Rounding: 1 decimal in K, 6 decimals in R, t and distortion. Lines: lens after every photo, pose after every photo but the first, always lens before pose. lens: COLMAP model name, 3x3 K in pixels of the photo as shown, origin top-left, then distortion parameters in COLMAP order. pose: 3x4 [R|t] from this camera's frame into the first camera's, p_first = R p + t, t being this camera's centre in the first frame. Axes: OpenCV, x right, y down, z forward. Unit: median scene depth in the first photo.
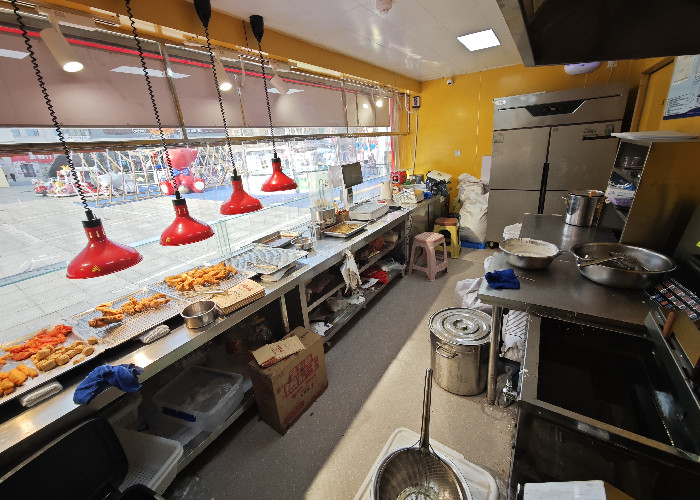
lens RADIAL K [[286.9, 0, 352.1], [0, 286.9, 237.3], [0, 0, 1]] dist [0.002495, 0.000457]
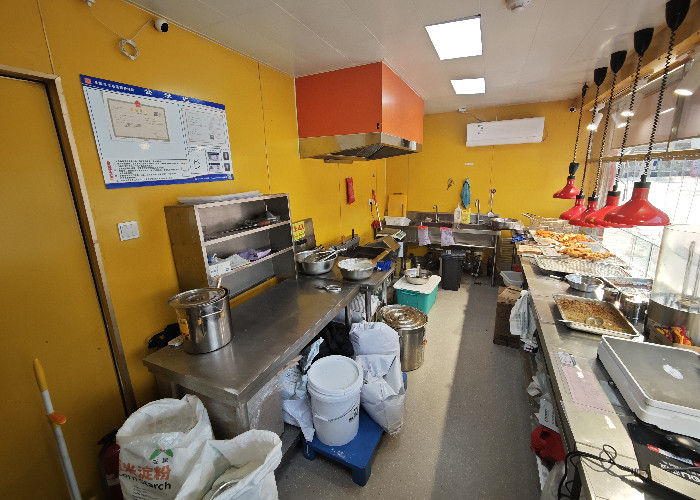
lens RADIAL K [[286.9, 0, 352.1], [0, 286.9, 237.3], [0, 0, 1]] dist [0.002495, 0.000457]
pose [[-0.985827, 0.129102, -0.107130, 0.541723], [0.054240, 0.849567, 0.524685, -0.537357], [0.158752, 0.511438, -0.844529, 1.454493]]
